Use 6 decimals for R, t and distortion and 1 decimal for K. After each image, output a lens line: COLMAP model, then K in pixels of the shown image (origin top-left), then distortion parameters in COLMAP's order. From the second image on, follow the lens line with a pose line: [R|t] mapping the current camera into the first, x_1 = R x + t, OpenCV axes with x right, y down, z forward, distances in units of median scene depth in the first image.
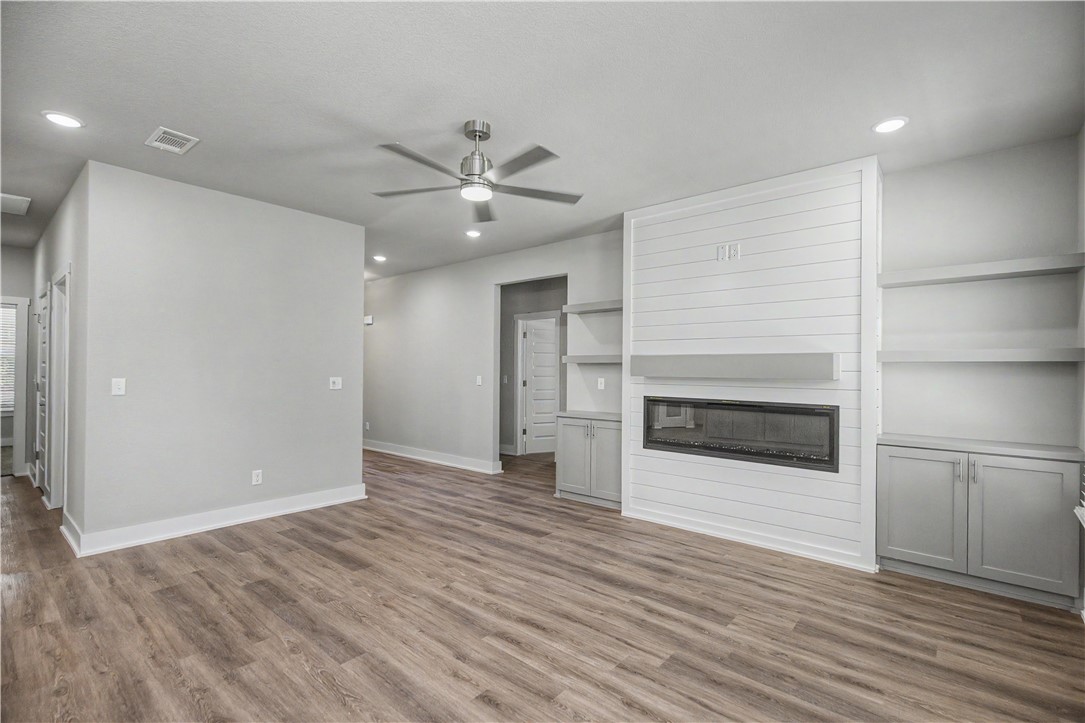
lens RADIAL K [[494.4, 0, 558.4], [0, 494.4, 370.4], [0, 0, 1]] dist [0.003466, 0.000330]
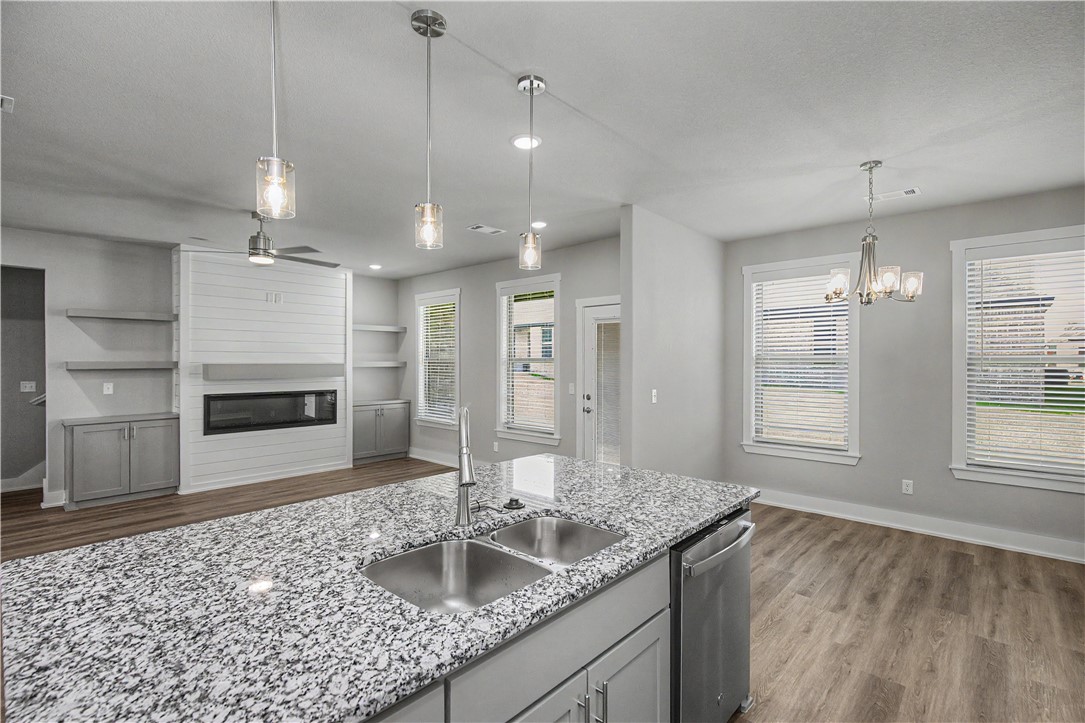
lens RADIAL K [[499.0, 0, 553.4], [0, 499.0, 362.0], [0, 0, 1]] dist [-0.000848, 0.002186]
pose [[0.040064, -0.007648, 0.999168, -1.410079], [0.001330, 0.999970, 0.007601, -0.054032], [-0.999196, 0.001025, 0.040073, 0.058248]]
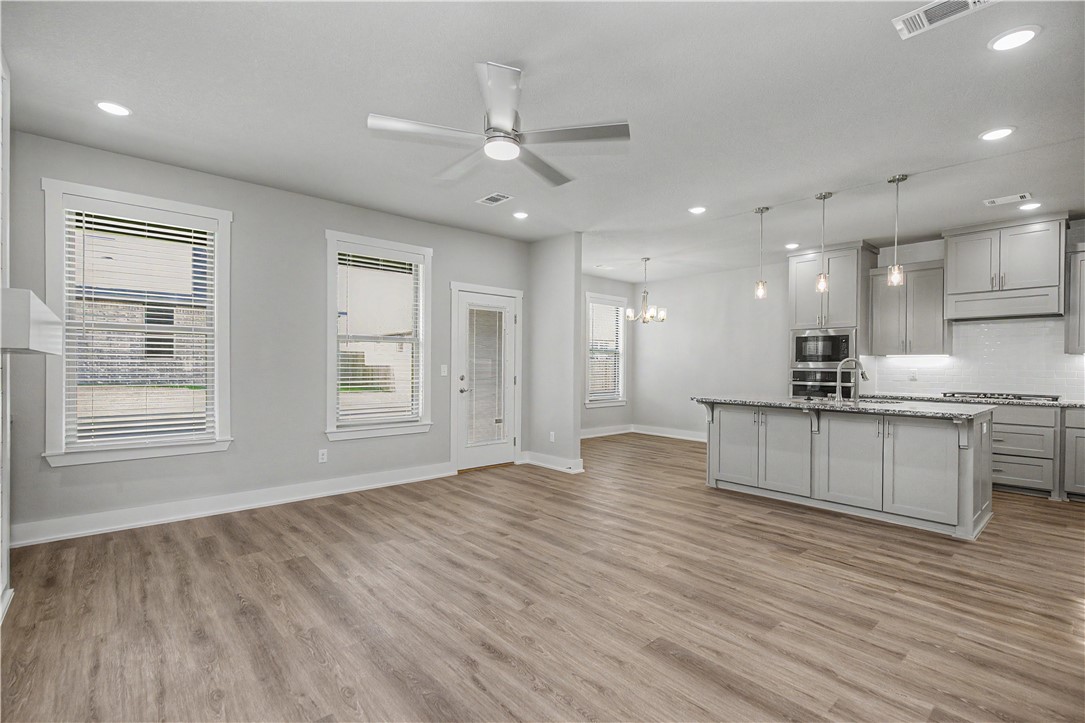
lens RADIAL K [[499.0, 0, 552.7], [0, 499.0, 367.6], [0, 0, 1]] dist [-0.000848, 0.002186]
pose [[-0.989217, -0.014641, 0.145724, -0.341756], [-0.013640, 0.999876, 0.007864, 0.020906], [-0.145821, 0.005792, -0.989294, 1.630624]]
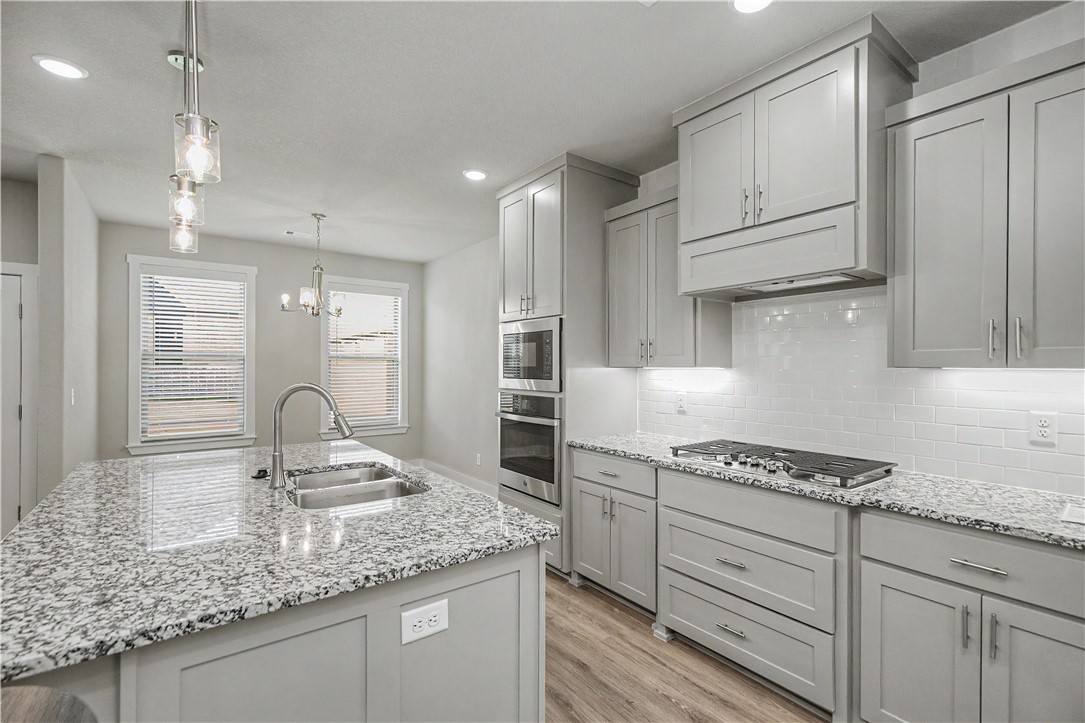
lens RADIAL K [[499.0, 0, 558.5], [0, 499.0, 366.4], [0, 0, 1]] dist [-0.000848, 0.002186]
pose [[-0.974353, -0.007405, 0.224905, -1.356244], [-0.006654, 0.999969, 0.004097, -0.030425], [-0.224929, 0.002495, -0.974372, 0.649870]]
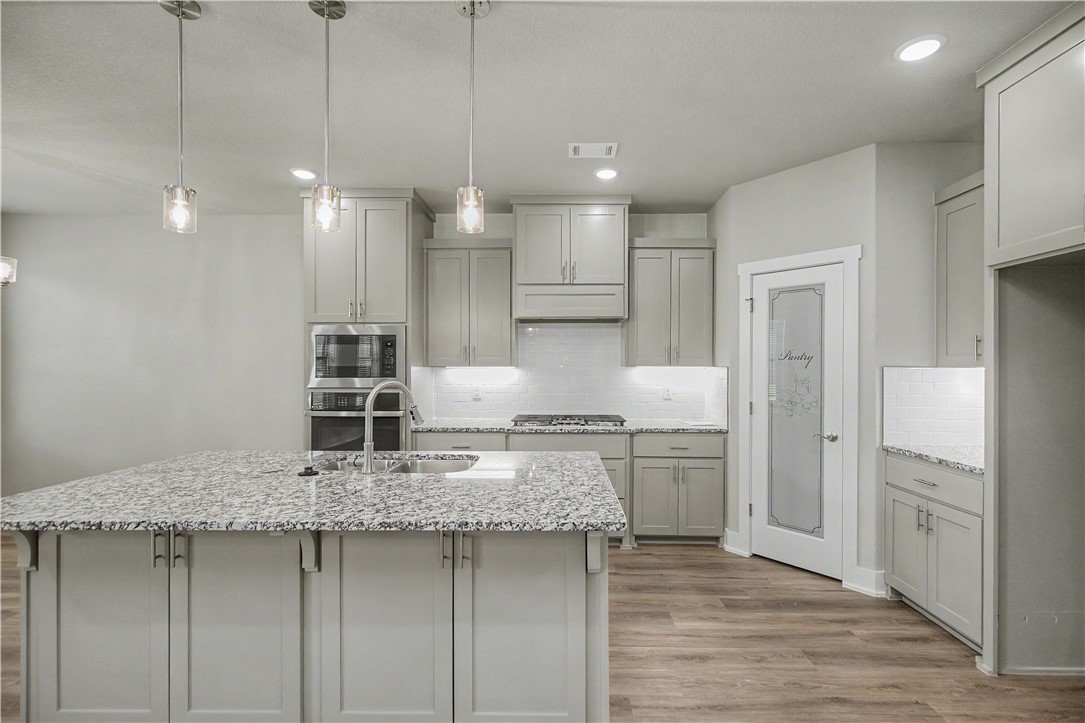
lens RADIAL K [[499.0, 0, 551.0], [0, 499.0, 368.7], [0, 0, 1]] dist [-0.000848, 0.002186]
pose [[-0.785495, -0.002543, -0.618862, -0.702523], [-0.005912, 0.999977, 0.003394, -0.026720], [0.618839, 0.006325, -0.785492, 0.820274]]
